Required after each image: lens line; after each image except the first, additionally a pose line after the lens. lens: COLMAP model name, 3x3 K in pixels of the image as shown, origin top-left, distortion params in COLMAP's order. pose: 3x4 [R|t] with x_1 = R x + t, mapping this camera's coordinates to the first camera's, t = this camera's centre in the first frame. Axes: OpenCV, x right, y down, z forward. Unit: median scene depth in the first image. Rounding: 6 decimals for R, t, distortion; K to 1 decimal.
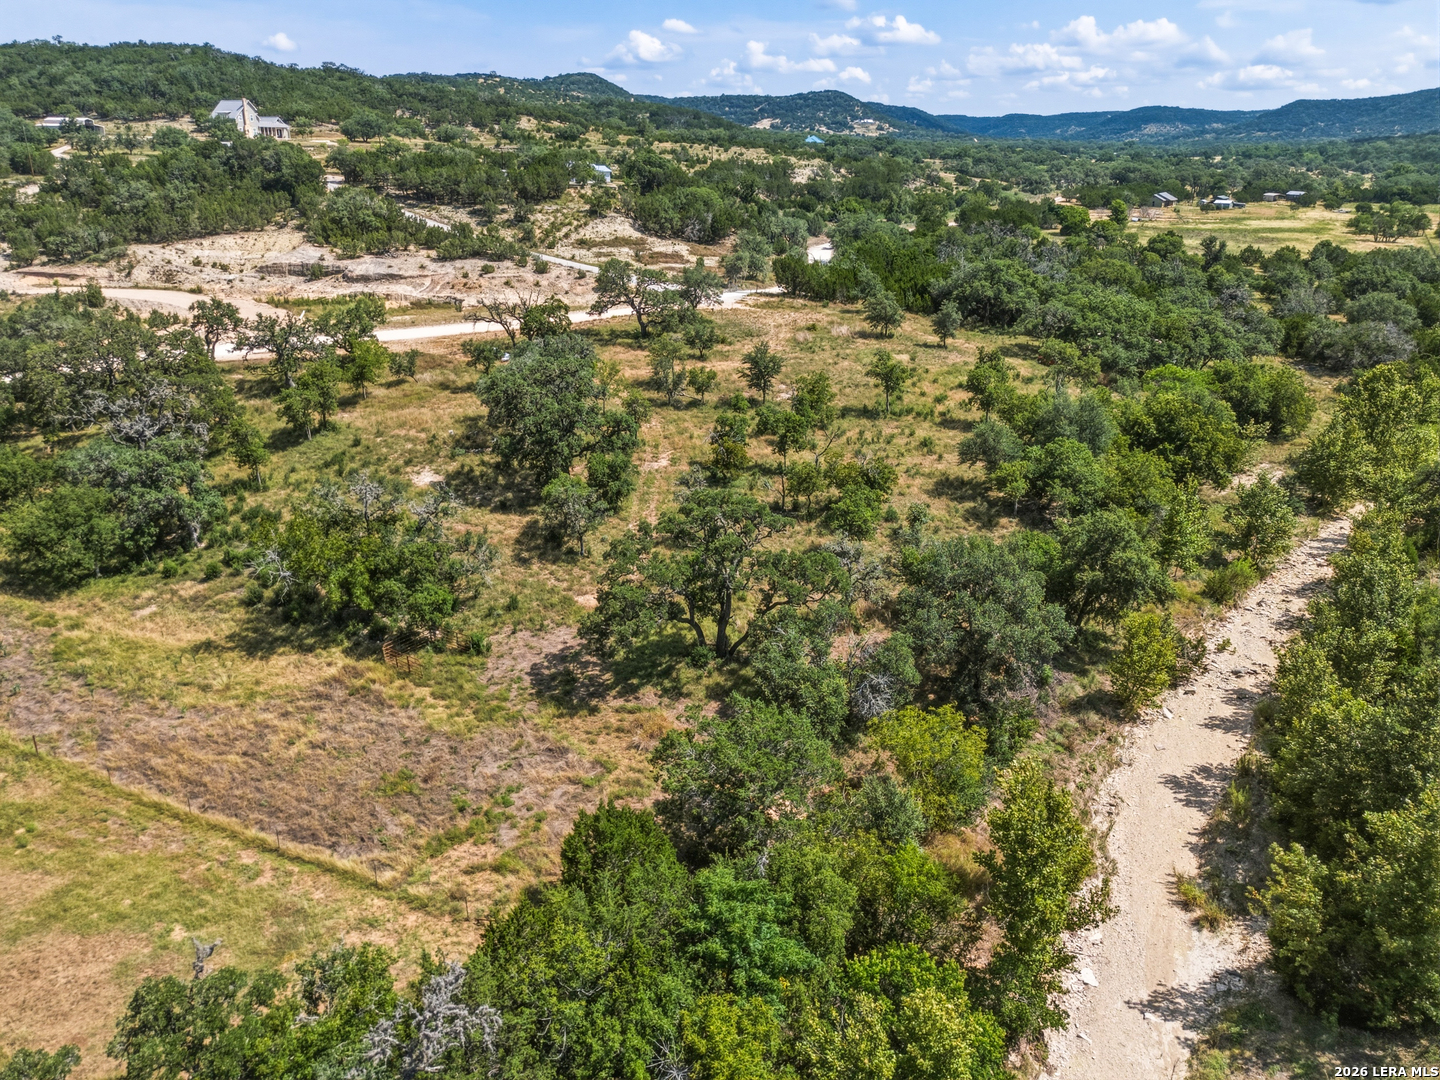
lens RADIAL K [[1068.8, 0, 713.3], [0, 1068.8, 539.7], [0, 0, 1]] dist [0.069913, -0.053758]
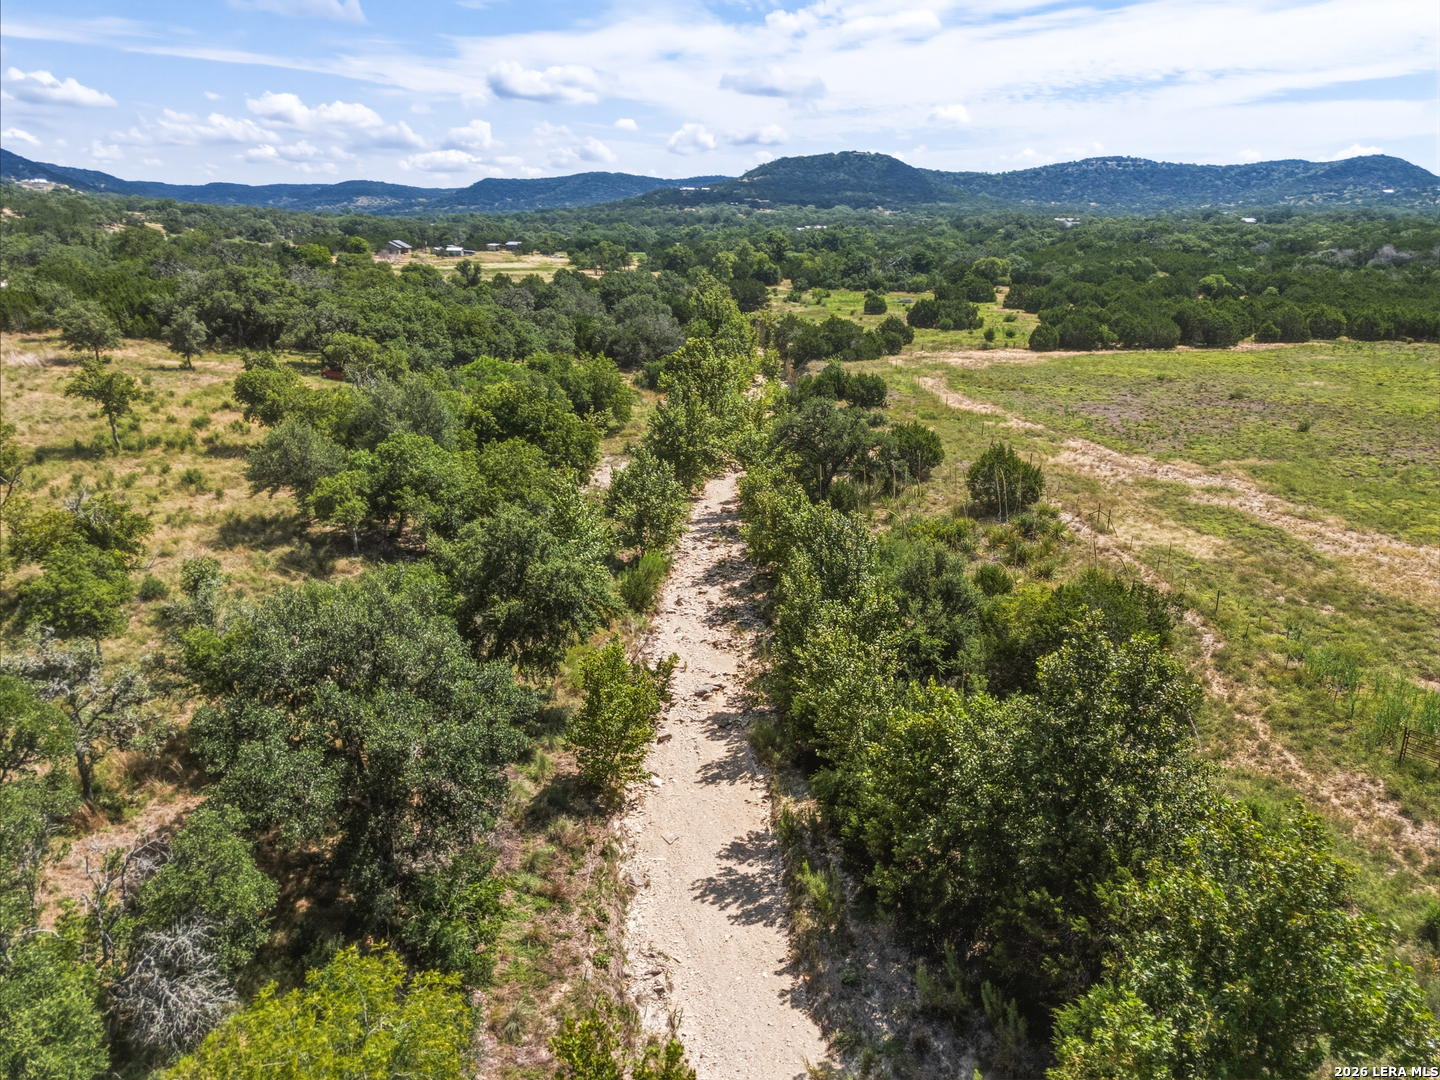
lens RADIAL K [[1068.8, 0, 713.3], [0, 1068.8, 539.7], [0, 0, 1]] dist [0.069913, -0.053758]
pose [[0.788656, -0.176826, 0.588859, 0.059513], [0.212740, 0.977072, 0.008479, 0.011206], [-0.576857, 0.118587, 0.808191, 0.317673]]
